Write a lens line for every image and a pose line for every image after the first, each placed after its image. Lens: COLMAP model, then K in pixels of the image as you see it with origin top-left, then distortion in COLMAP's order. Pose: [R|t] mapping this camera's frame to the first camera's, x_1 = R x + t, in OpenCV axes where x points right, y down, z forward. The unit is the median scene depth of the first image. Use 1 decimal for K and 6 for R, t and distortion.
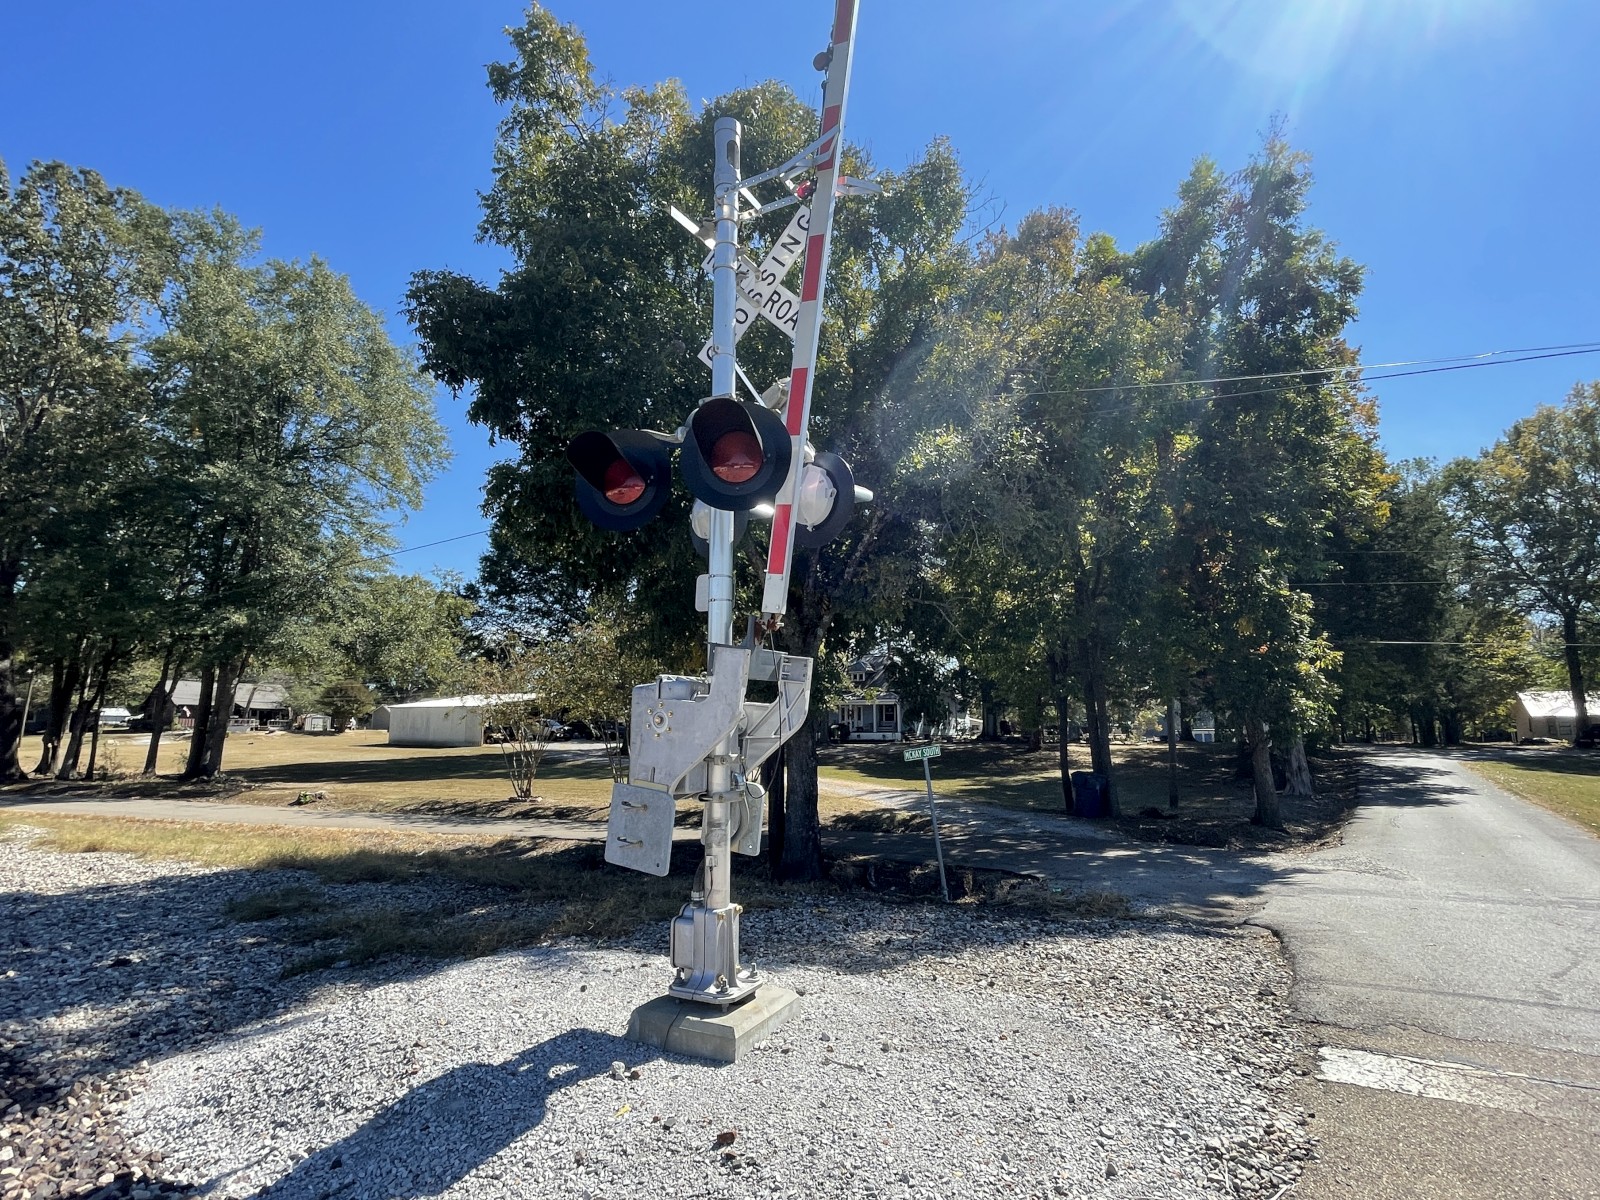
lens RADIAL K [[803.1, 0, 807.6], [0, 803.1, 581.8], [0, 0, 1]] dist [-0.025347, 0.006139]
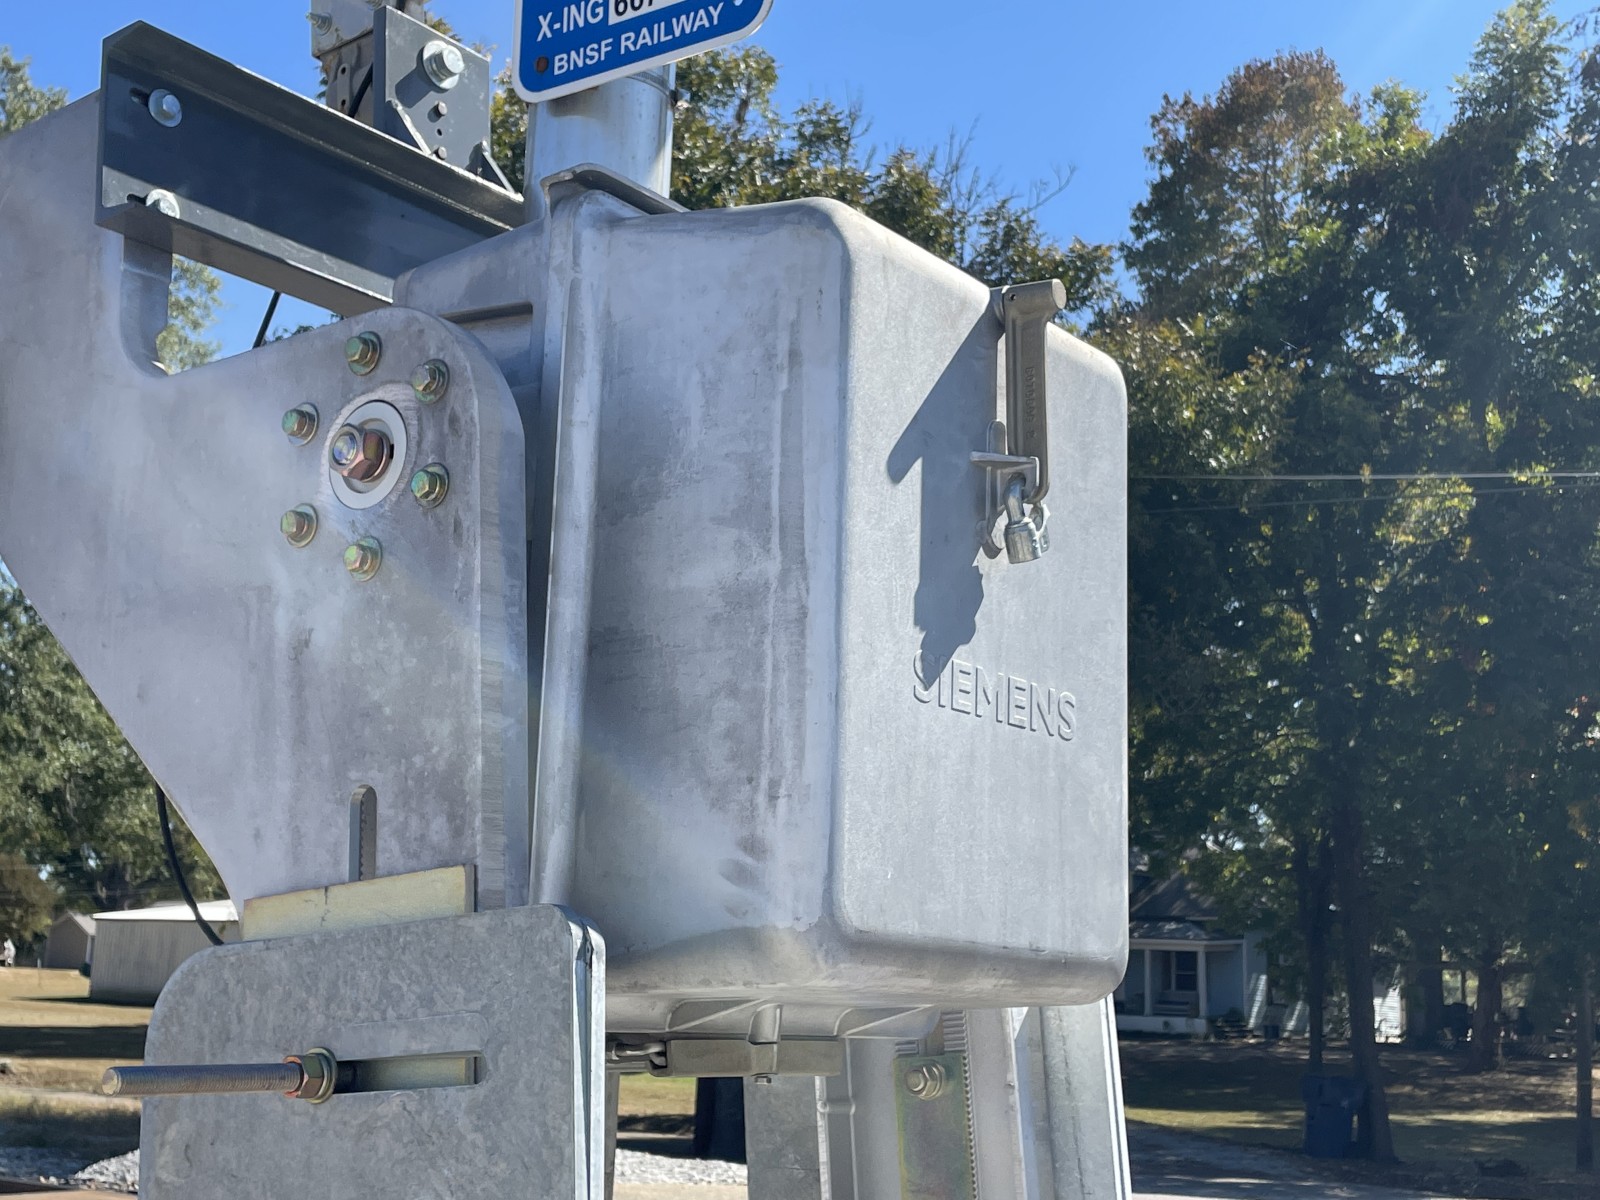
lens RADIAL K [[2050.1, 0, 798.9], [0, 2050.1, 609.5], [0, 0, 1]] dist [0.190961, -0.514858]
pose [[0.989570, 0.015828, -0.143181, 0.128949], [-0.017499, 0.999793, -0.010418, -0.040157], [0.142986, 0.012815, 0.989642, -0.334494]]
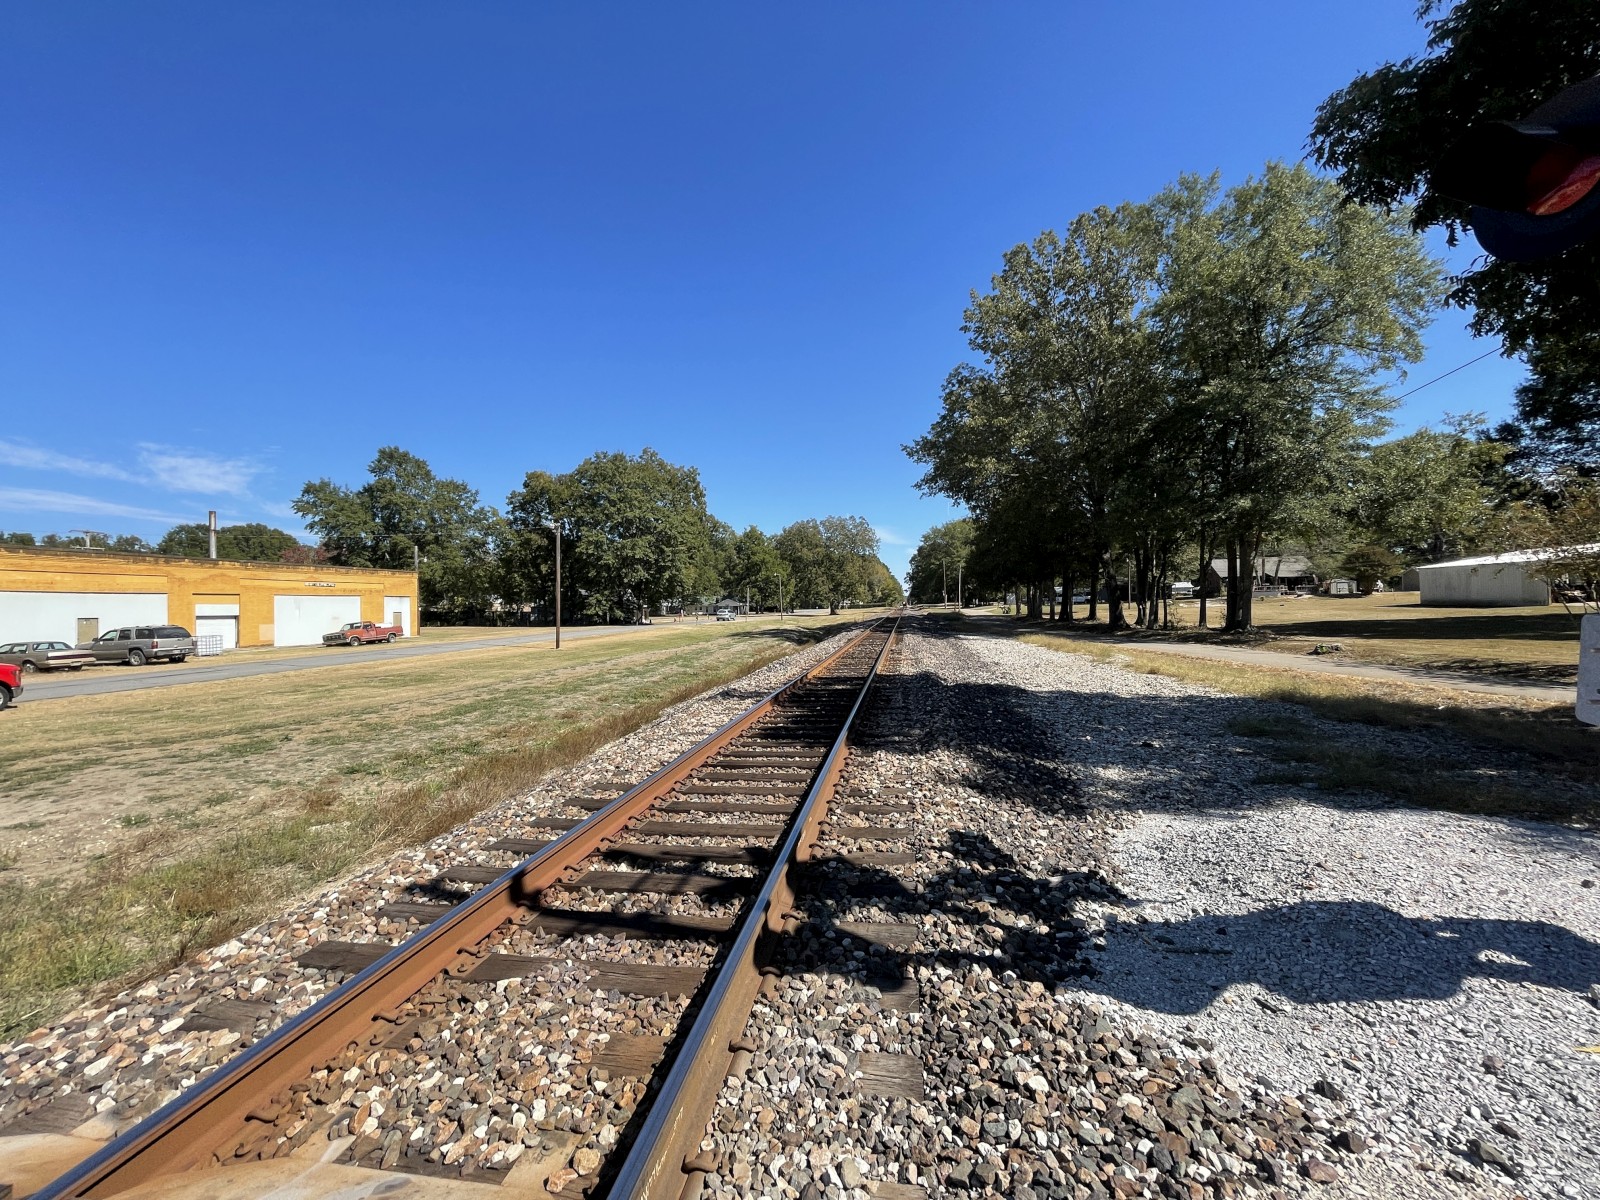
lens RADIAL K [[643.8, 0, 800.0], [0, 643.8, 600.0], [0, 0, 1]] dist [-0.003738, 0.000299]
pose [[0.305495, -0.010320, -0.952138, 0.014939], [0.189123, 0.980677, 0.050050, 0.013522], [0.933223, -0.195361, 0.301544, 0.031834]]
